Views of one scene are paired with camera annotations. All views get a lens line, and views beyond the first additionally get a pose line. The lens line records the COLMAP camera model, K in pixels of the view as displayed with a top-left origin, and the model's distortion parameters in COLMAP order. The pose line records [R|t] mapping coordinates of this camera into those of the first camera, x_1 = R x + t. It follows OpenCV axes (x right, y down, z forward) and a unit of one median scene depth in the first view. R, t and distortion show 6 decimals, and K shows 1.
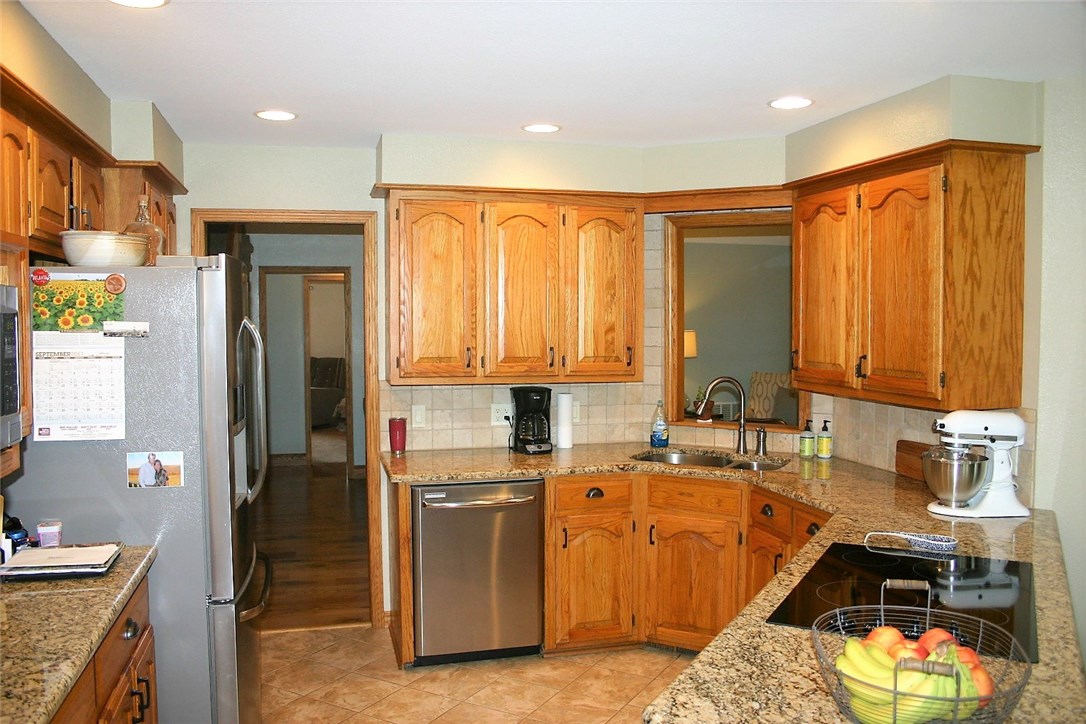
lens RADIAL K [[869.3, 0, 549.1], [0, 869.3, 361.1], [0, 0, 1]] dist [-0.156128, 0.118439]
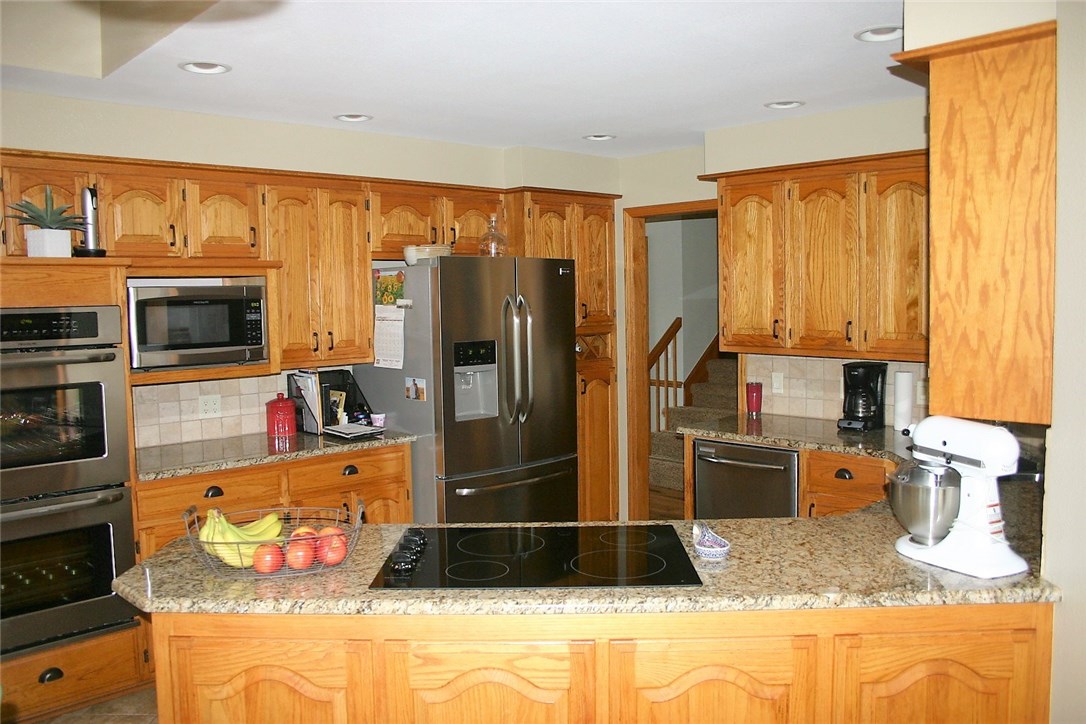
lens RADIAL K [[869.3, 0, 549.1], [0, 869.3, 361.1], [0, 0, 1]] dist [-0.156128, 0.118439]
pose [[0.484071, 0.059214, -0.873023, 0.948617], [-0.026140, 0.998241, 0.053213, -0.019167], [0.874638, -0.002938, 0.484767, 0.341247]]
